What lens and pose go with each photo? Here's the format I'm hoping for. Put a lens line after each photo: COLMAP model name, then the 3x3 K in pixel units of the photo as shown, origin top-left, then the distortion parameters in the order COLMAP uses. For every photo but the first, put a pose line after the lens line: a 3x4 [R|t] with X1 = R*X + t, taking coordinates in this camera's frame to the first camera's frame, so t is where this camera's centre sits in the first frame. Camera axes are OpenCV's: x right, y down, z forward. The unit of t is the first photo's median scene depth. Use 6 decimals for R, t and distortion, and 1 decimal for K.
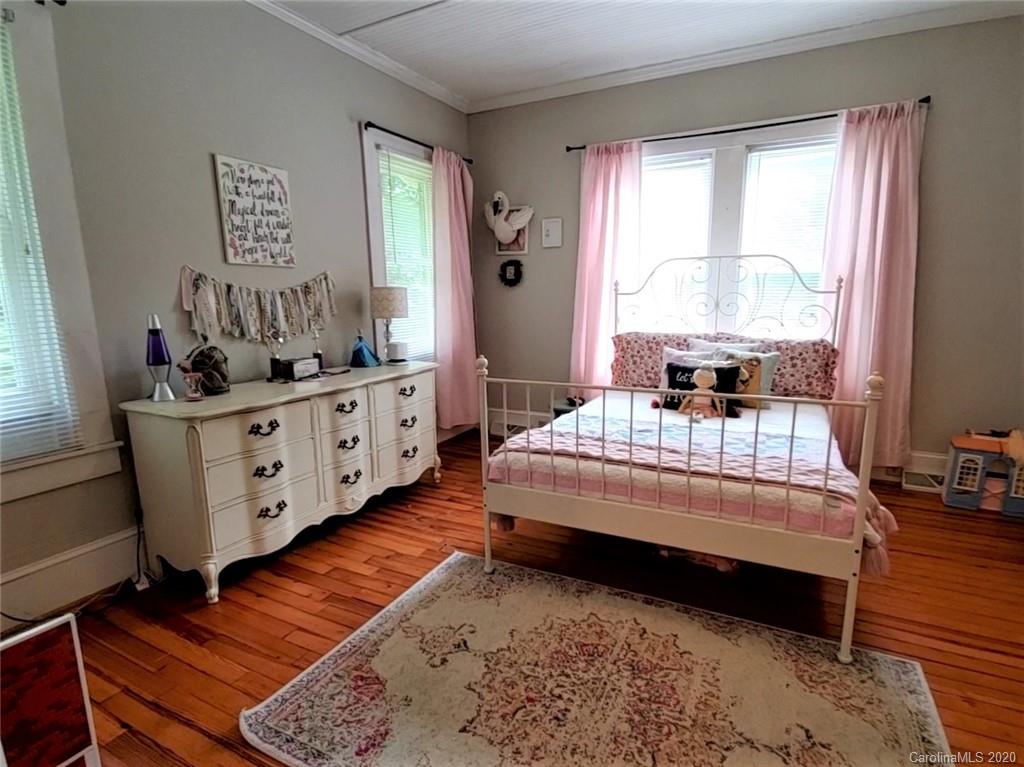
lens RADIAL K [[519.8, 0, 520.9], [0, 519.8, 395.1], [0, 0, 1]] dist [0.011480, -0.008985]
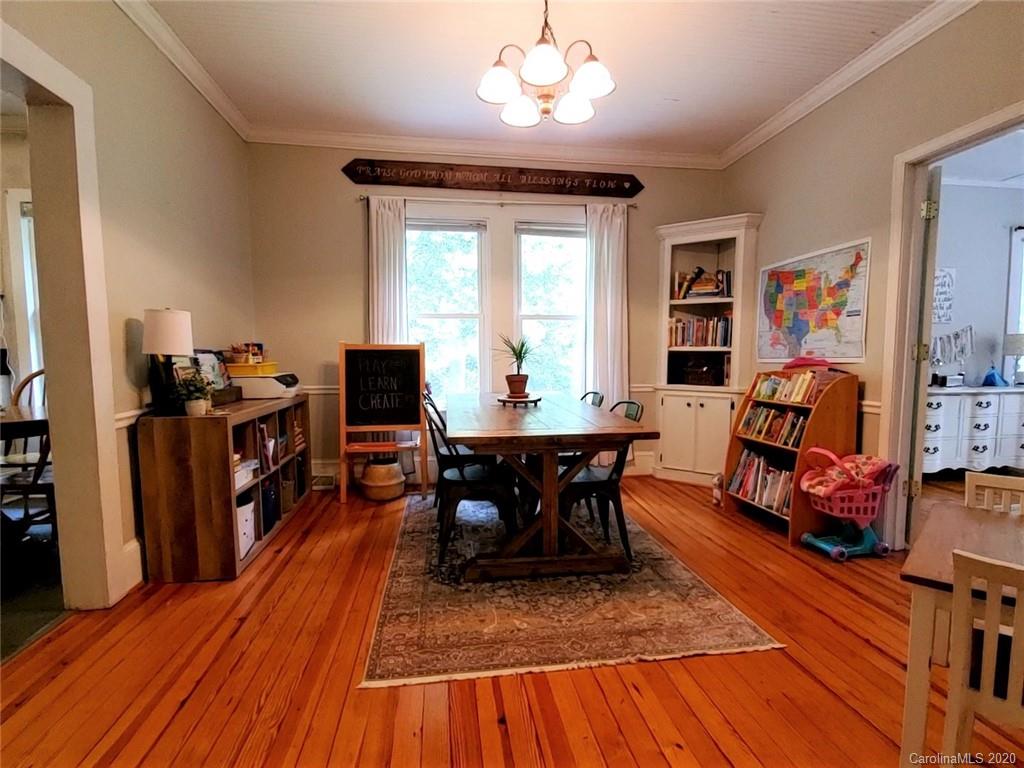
lens RADIAL K [[519.8, 0, 533.7], [0, 519.8, 395.1], [0, 0, 1]] dist [0.011480, -0.008985]
pose [[0.580902, 0.069236, -0.811024, 0.166156], [-0.157173, 0.987165, -0.028303, 0.247358], [0.798655, 0.143913, 0.584328, -1.040742]]
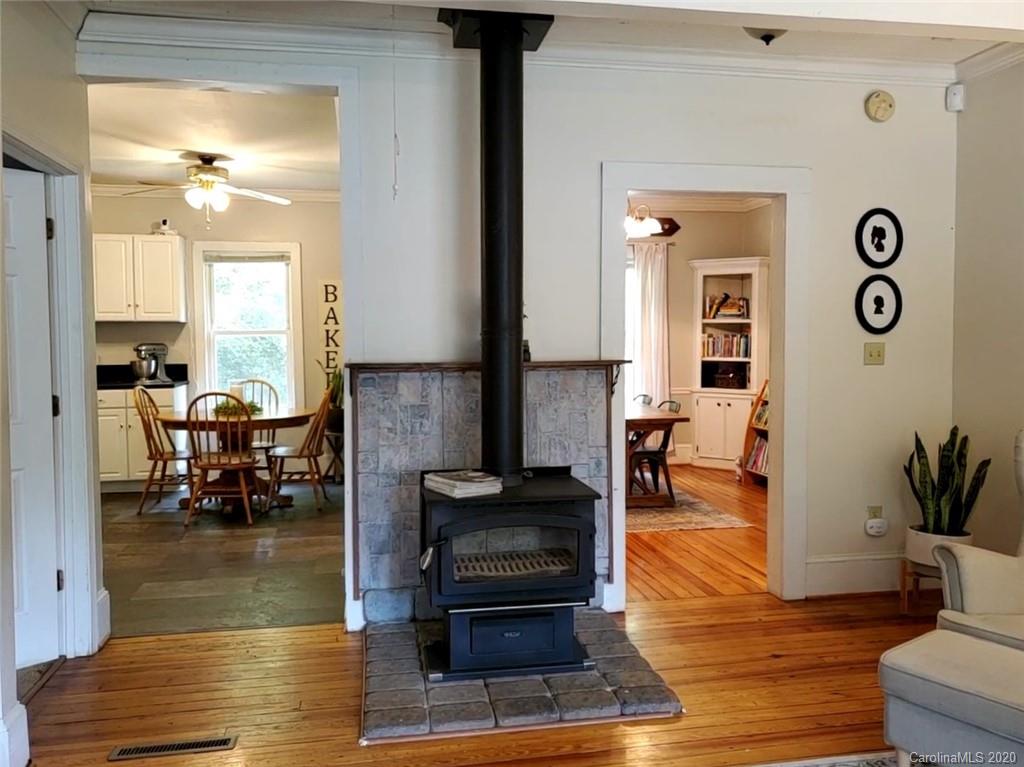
lens RADIAL K [[806.7, 0, 524.8], [0, 806.7, 379.7], [0, 0, 1]] dist [0.044966, -0.026881]
pose [[0.591794, 0.045377, -0.804811, 1.100857], [-0.150492, 0.987080, -0.055007, 0.336797], [0.791917, 0.153670, 0.590977, -2.047833]]
